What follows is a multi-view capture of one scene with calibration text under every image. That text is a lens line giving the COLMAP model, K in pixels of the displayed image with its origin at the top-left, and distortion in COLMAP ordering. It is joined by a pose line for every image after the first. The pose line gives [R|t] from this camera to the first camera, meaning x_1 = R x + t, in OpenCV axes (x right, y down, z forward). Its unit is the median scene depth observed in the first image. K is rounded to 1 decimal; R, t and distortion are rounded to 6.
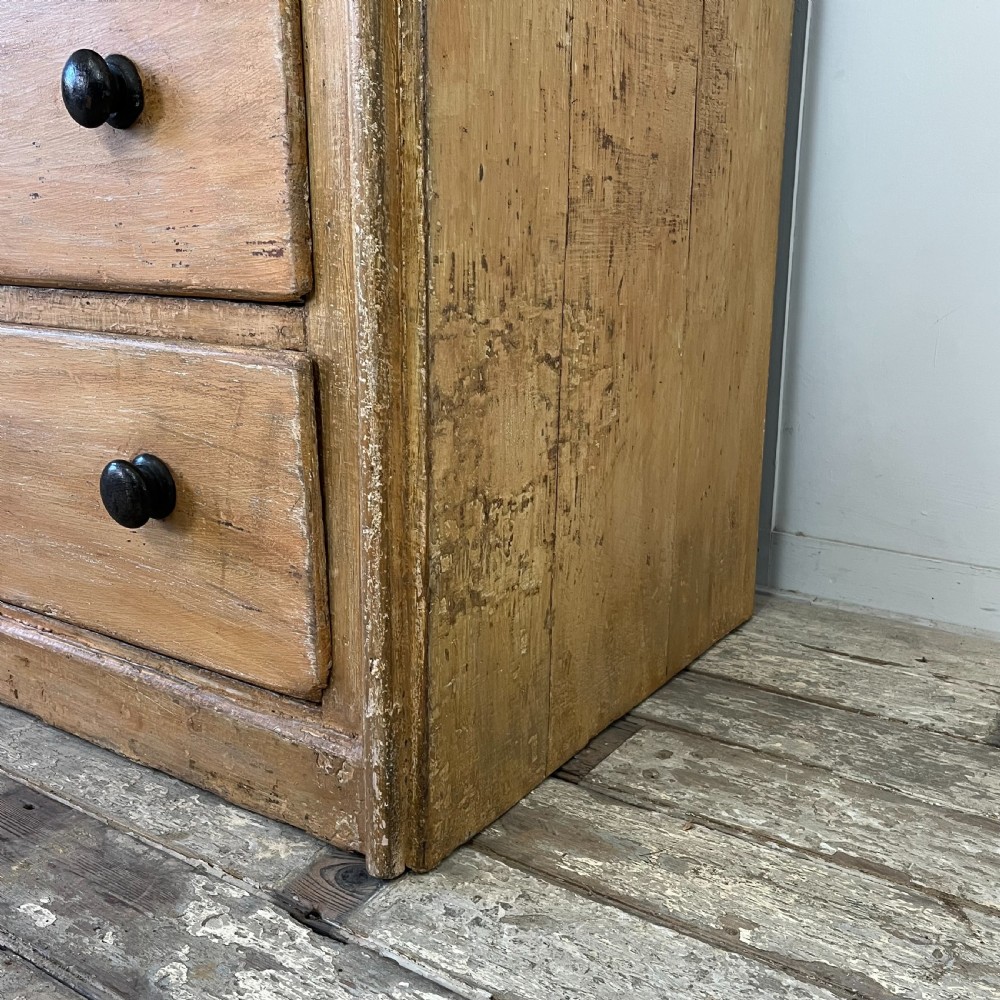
lens RADIAL K [[1109.5, 0, 485.7], [0, 1109.5, 493.5], [0, 0, 1]] dist [0.023740, 0.000000]
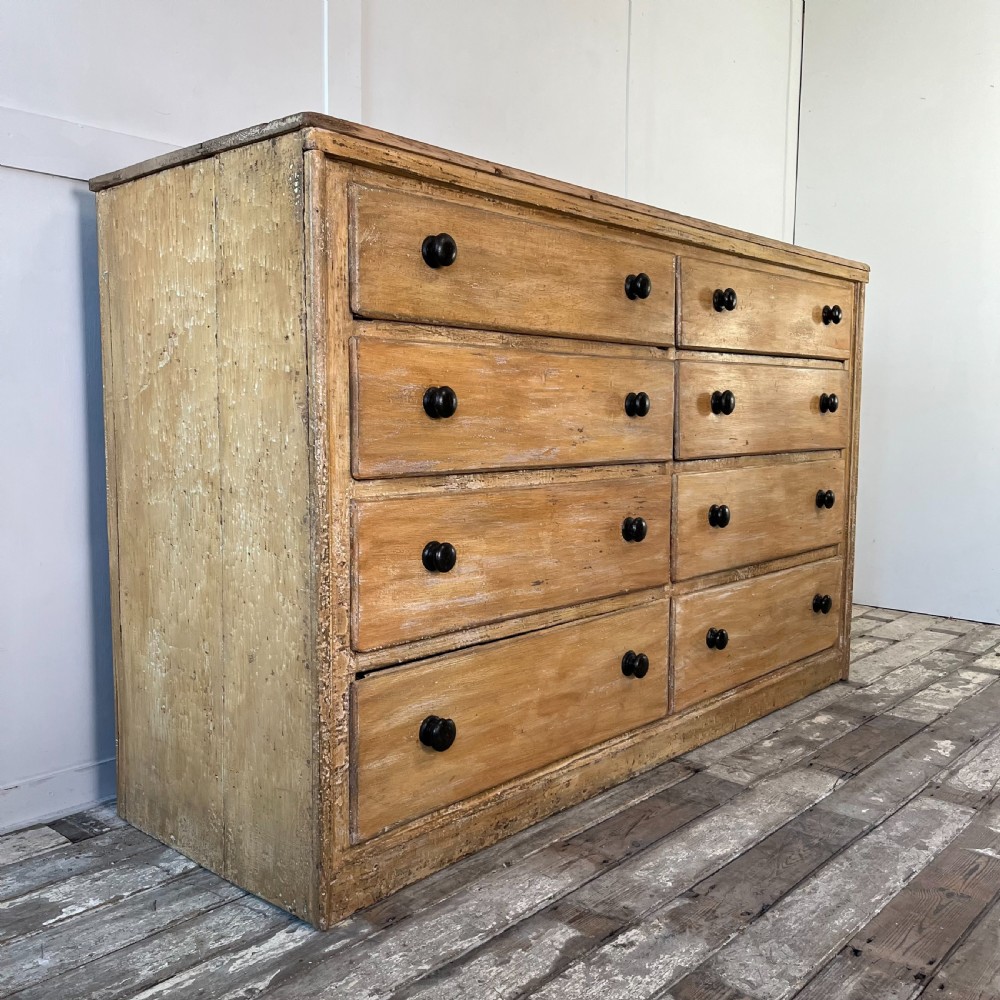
lens RADIAL K [[1012.5, 0, 496.5], [0, 1012.5, 491.7], [0, 0, 1]] dist [0.025621, 0.000000]
pose [[0.121489, -0.084435, 0.988995, -3.900422], [0.247110, 0.967578, 0.052251, -0.836250], [-0.961341, 0.238043, 0.138415, 1.571836]]
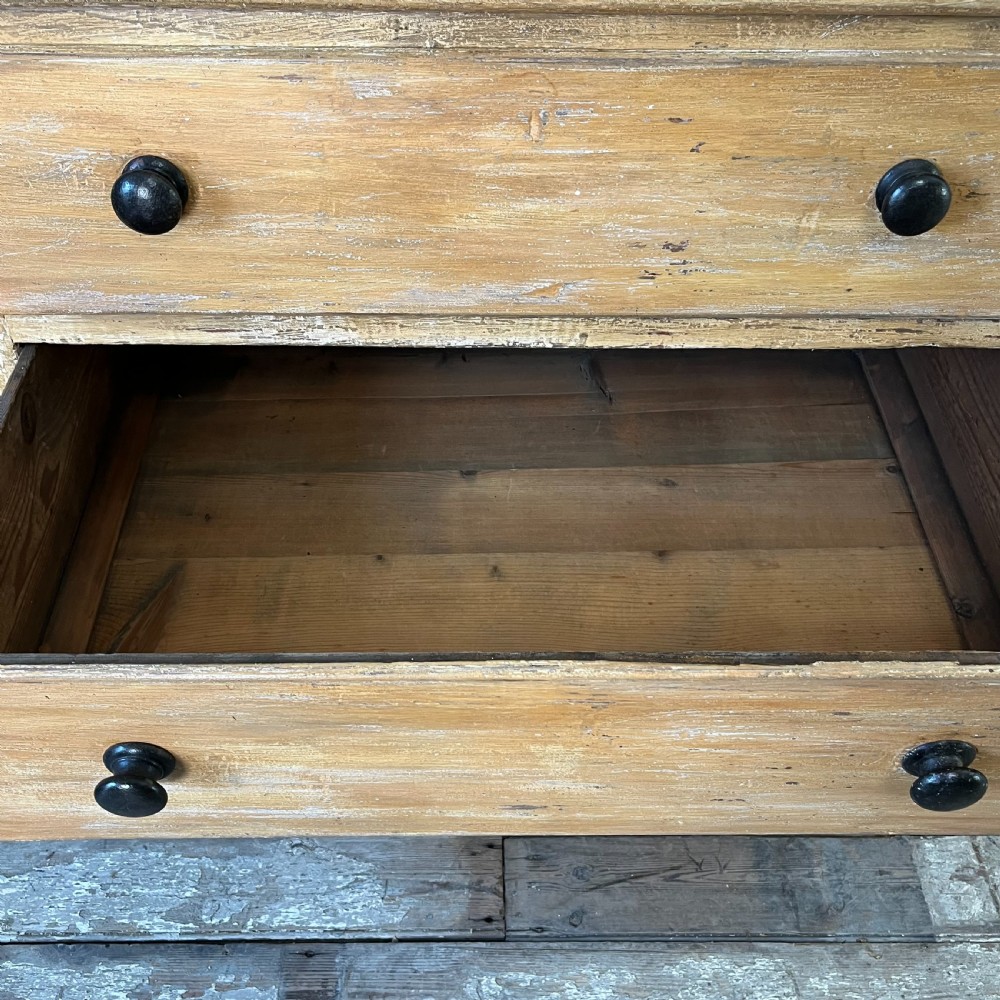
lens RADIAL K [[1109.5, 0, 495.6], [0, 1109.5, 498.2], [0, 0, 1]] dist [0.023740, 0.000000]
pose [[0.824700, -0.384431, 0.414828, -2.144468], [0.145768, 0.853168, 0.500856, -1.167186], [-0.546462, -0.352587, 0.759645, 0.854123]]
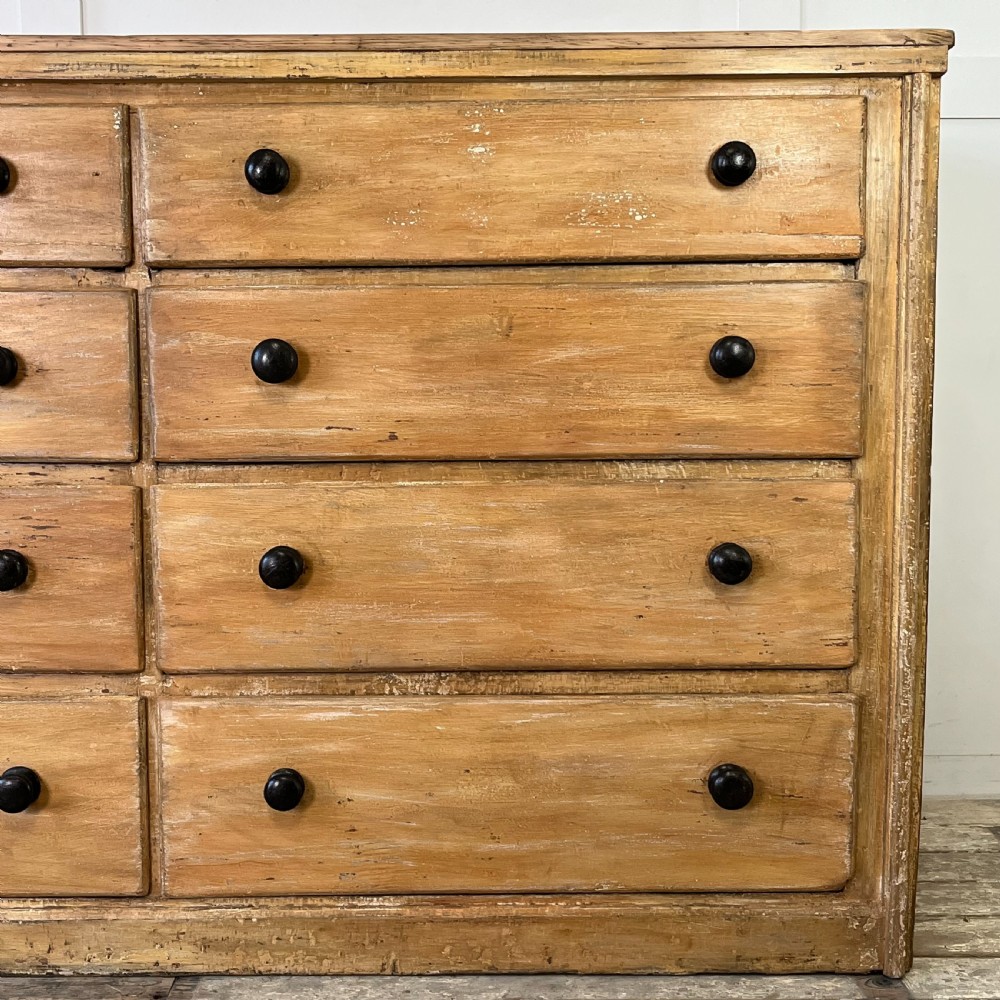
lens RADIAL K [[1413.0, 0, 494.3], [0, 1413.0, 494.7], [0, 0, 1]] dist [0.031988, 0.000000]
pose [[0.823523, -0.060926, 0.564002, -1.901313], [0.150741, 0.981975, -0.114027, -0.261346], [-0.546889, 0.178922, 0.817863, -0.668586]]
